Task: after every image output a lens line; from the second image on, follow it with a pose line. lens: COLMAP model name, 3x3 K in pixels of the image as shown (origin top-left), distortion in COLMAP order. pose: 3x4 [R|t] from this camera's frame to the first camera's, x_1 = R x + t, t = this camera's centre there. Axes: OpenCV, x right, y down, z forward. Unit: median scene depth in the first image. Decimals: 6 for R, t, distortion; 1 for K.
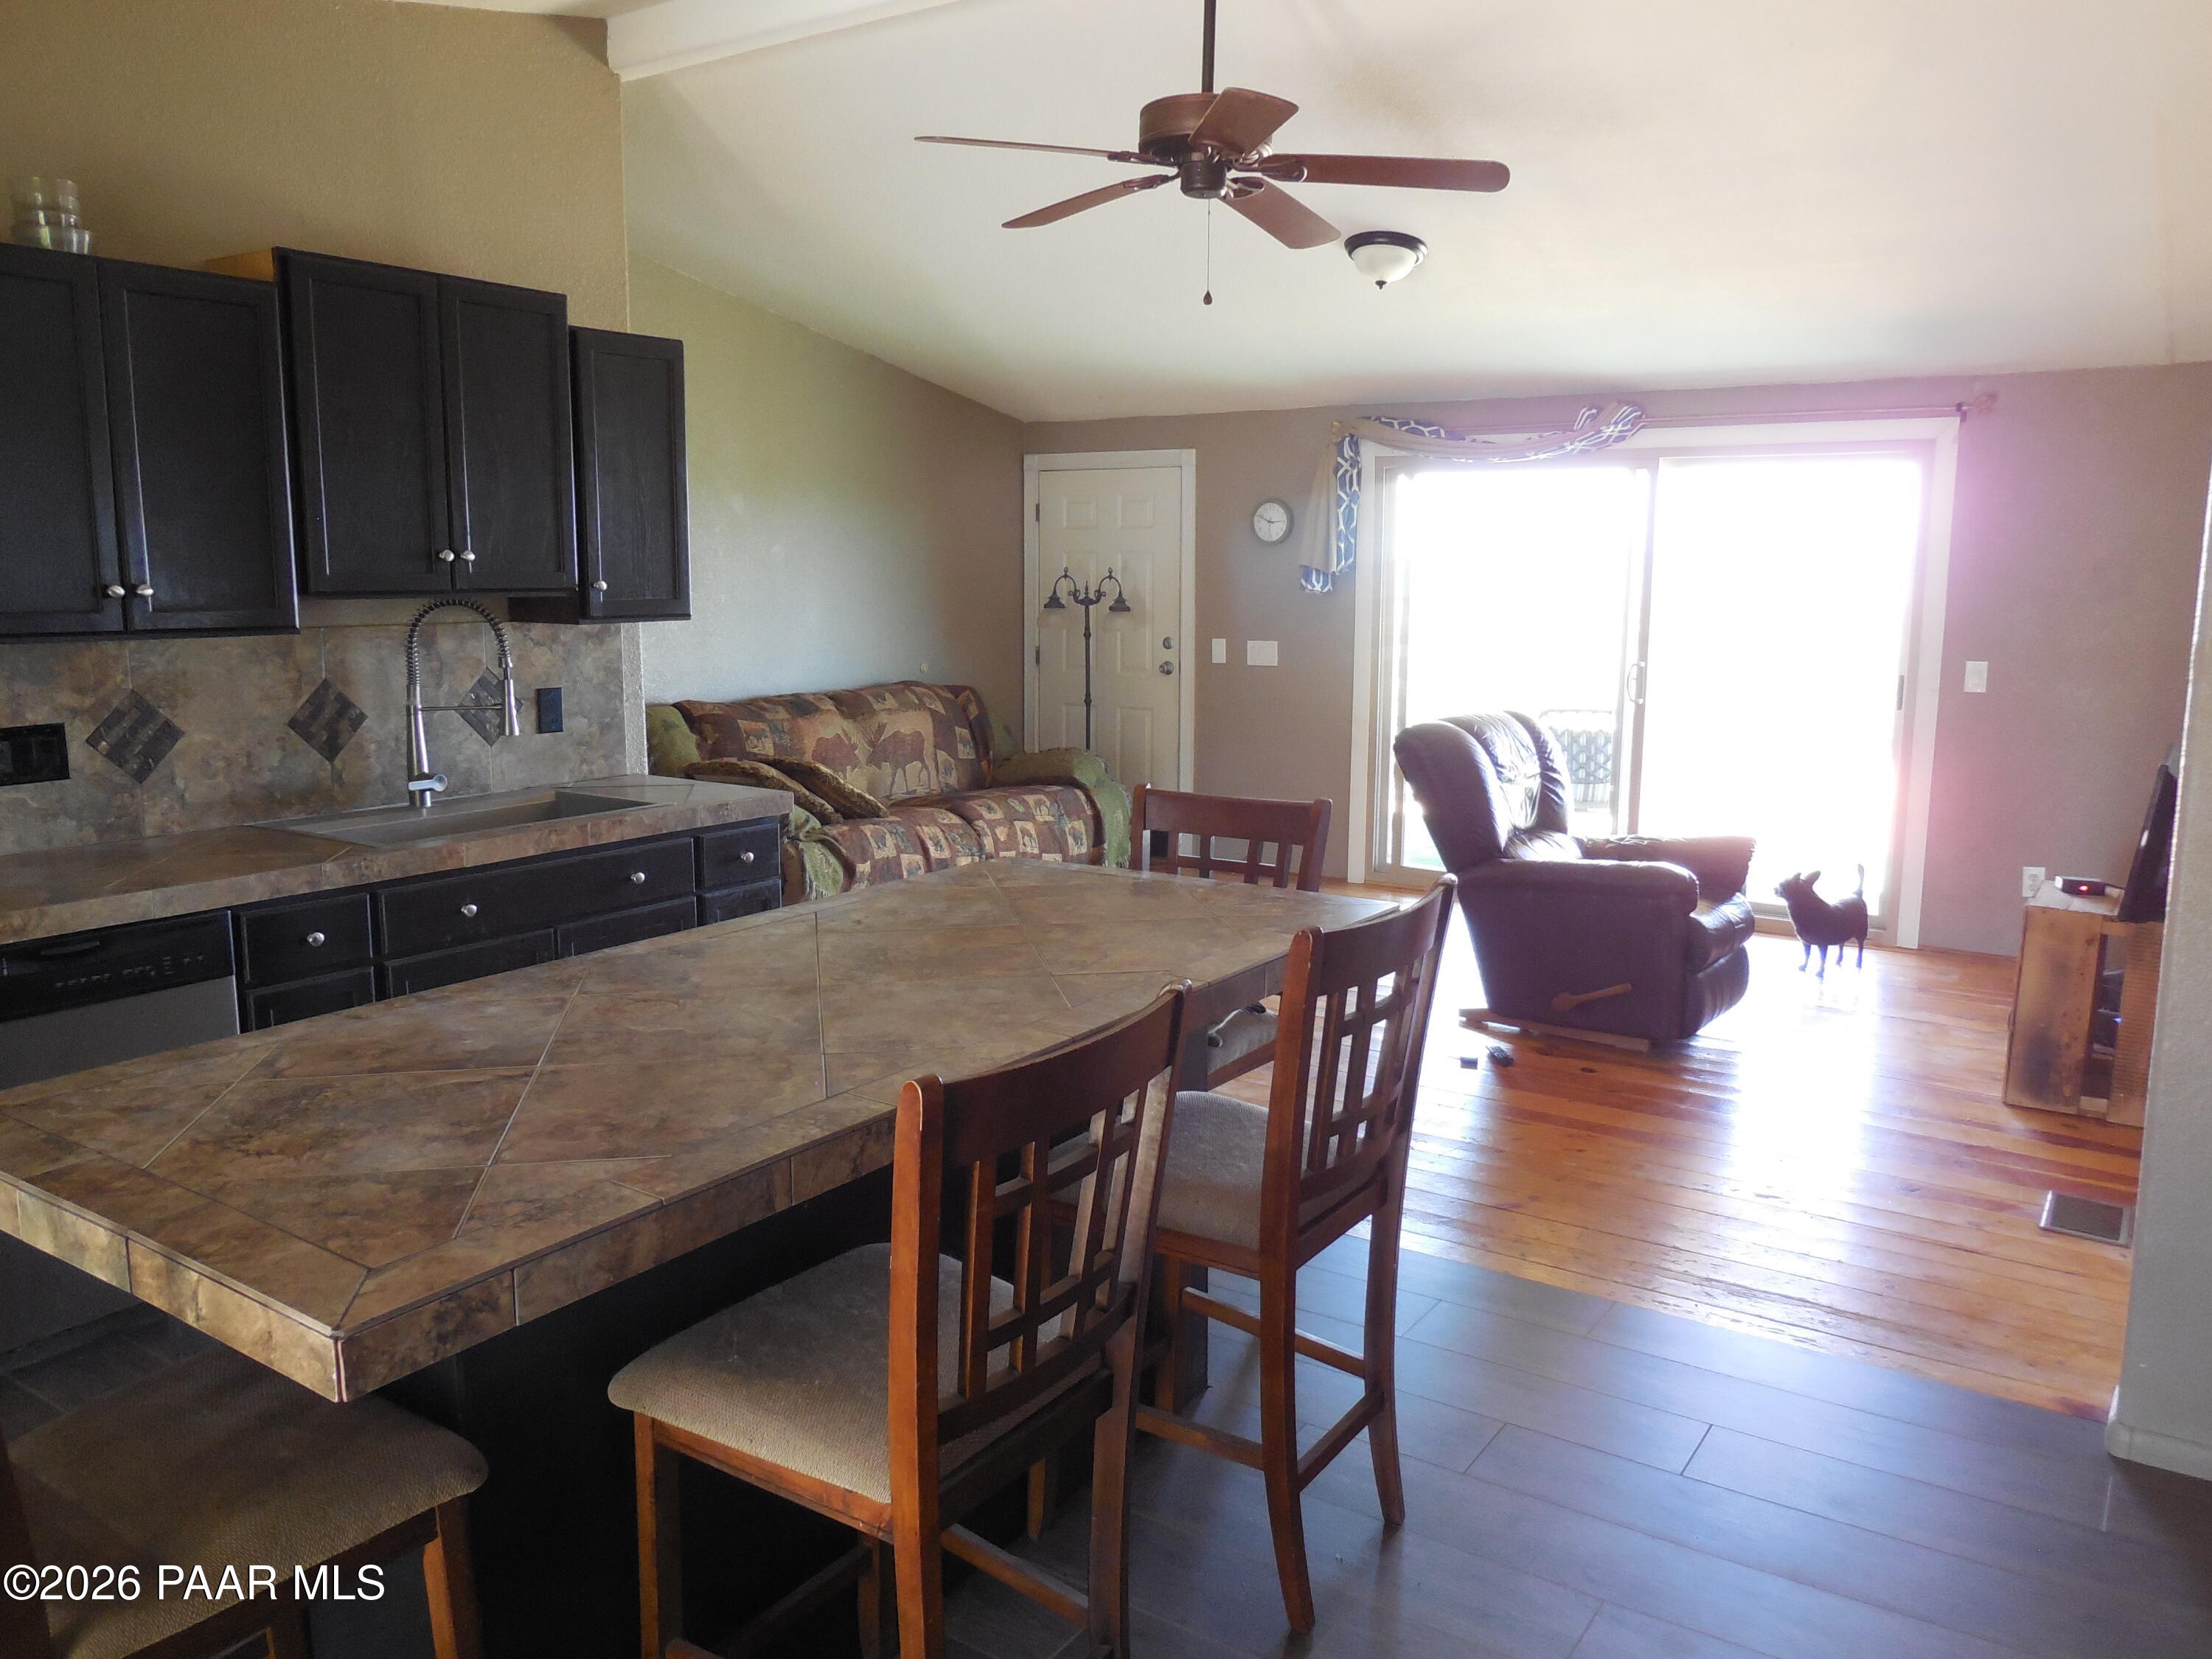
lens RADIAL K [[1652.3, 0, 1106.9], [0, 1652.3, 827.2], [0, 0, 1]] dist [0.003314, 0.004503]
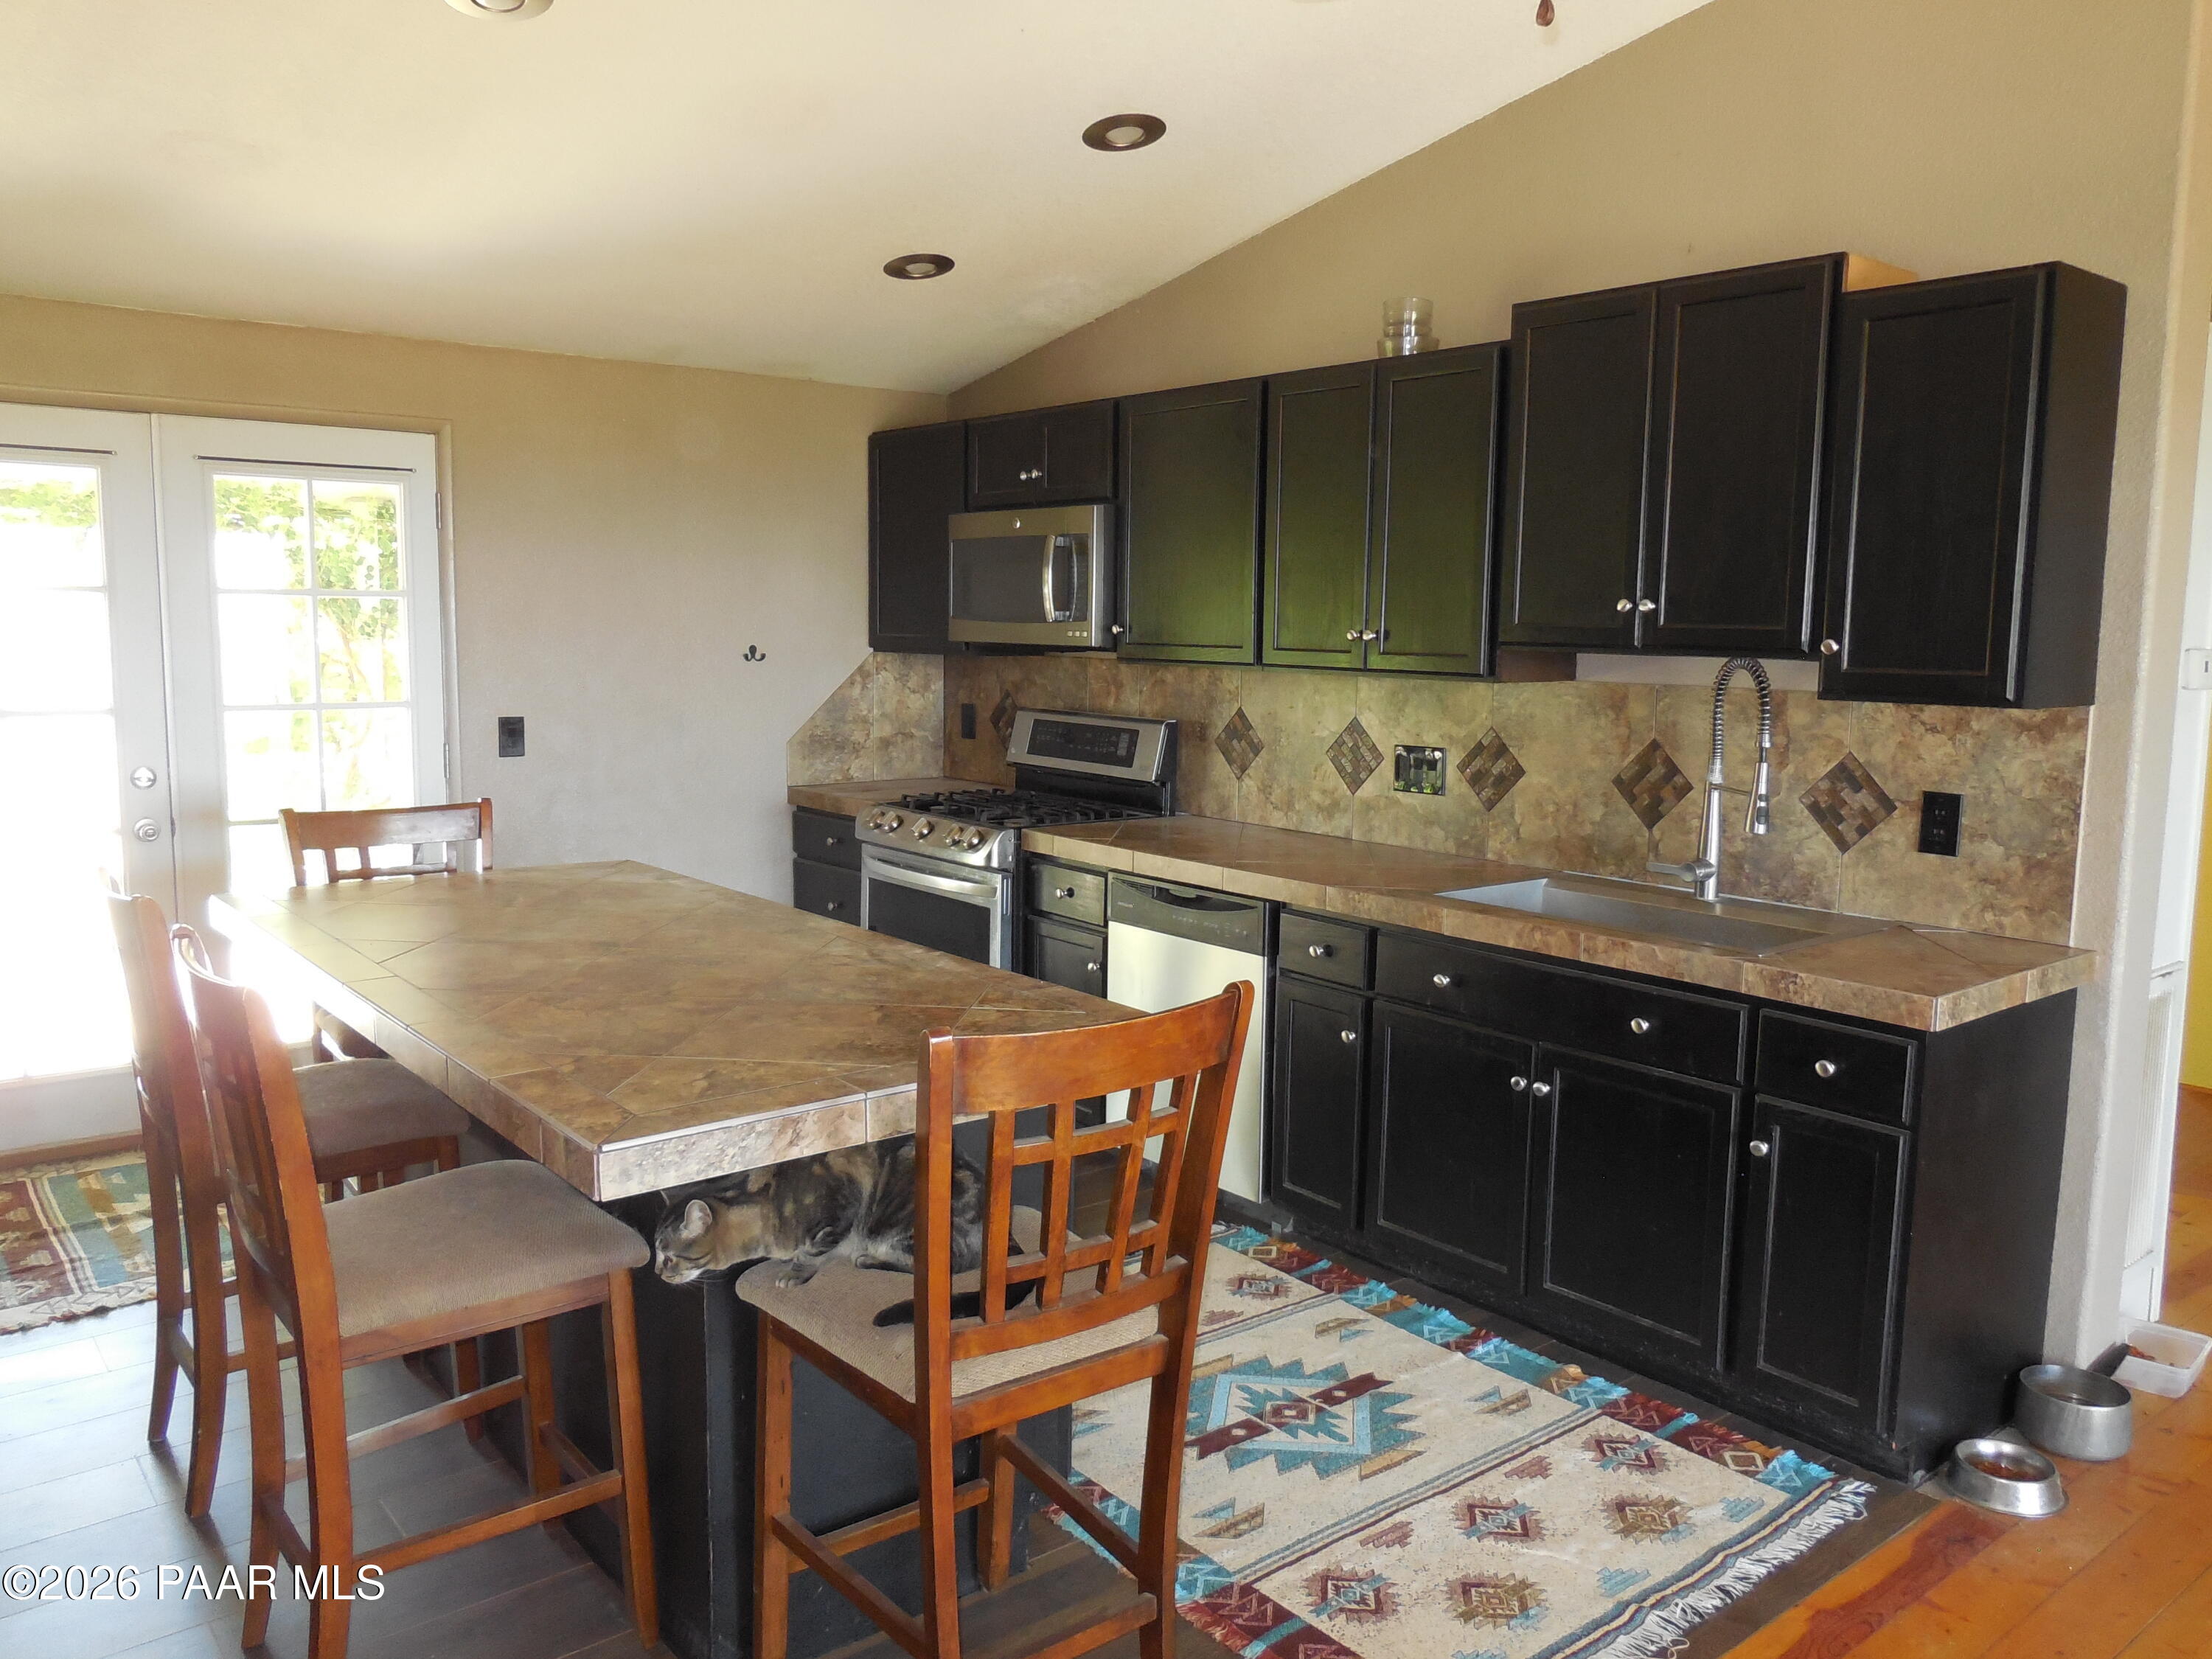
lens RADIAL K [[1652.3, 0, 1104.6], [0, 1652.3, 825.3], [0, 0, 1]] dist [0.003314, 0.004503]
pose [[-0.281953, 0.114652, -0.952553, 0.511450], [-0.167031, 0.971807, 0.166410, -0.147882], [0.944777, 0.206026, -0.254853, 0.967921]]
